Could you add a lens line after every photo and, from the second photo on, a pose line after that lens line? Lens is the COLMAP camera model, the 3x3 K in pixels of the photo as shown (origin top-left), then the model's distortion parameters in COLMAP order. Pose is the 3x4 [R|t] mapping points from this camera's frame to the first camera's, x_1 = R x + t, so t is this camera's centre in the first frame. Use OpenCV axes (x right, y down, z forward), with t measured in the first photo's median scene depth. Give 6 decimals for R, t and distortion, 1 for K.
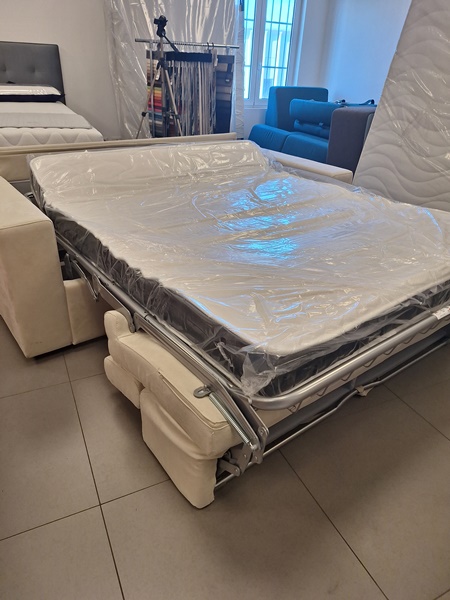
lens RADIAL K [[423.4, 0, 226.0], [0, 423.4, 305.3], [0, 0, 1]] dist [0.000402, -0.020492]
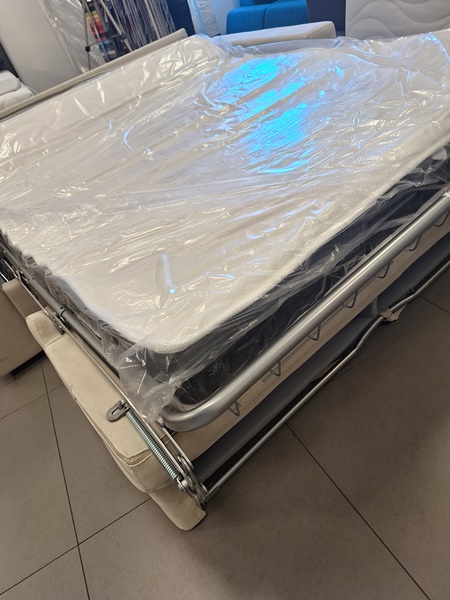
lens RADIAL K [[423.4, 0, 223.1], [0, 423.4, 312.0], [0, 0, 1]] dist [0.000402, -0.020492]
pose [[0.945175, -0.265413, -0.190262, 0.249507], [0.296075, 0.942279, 0.156364, -0.011358], [0.137779, -0.204123, 0.969201, 0.308331]]
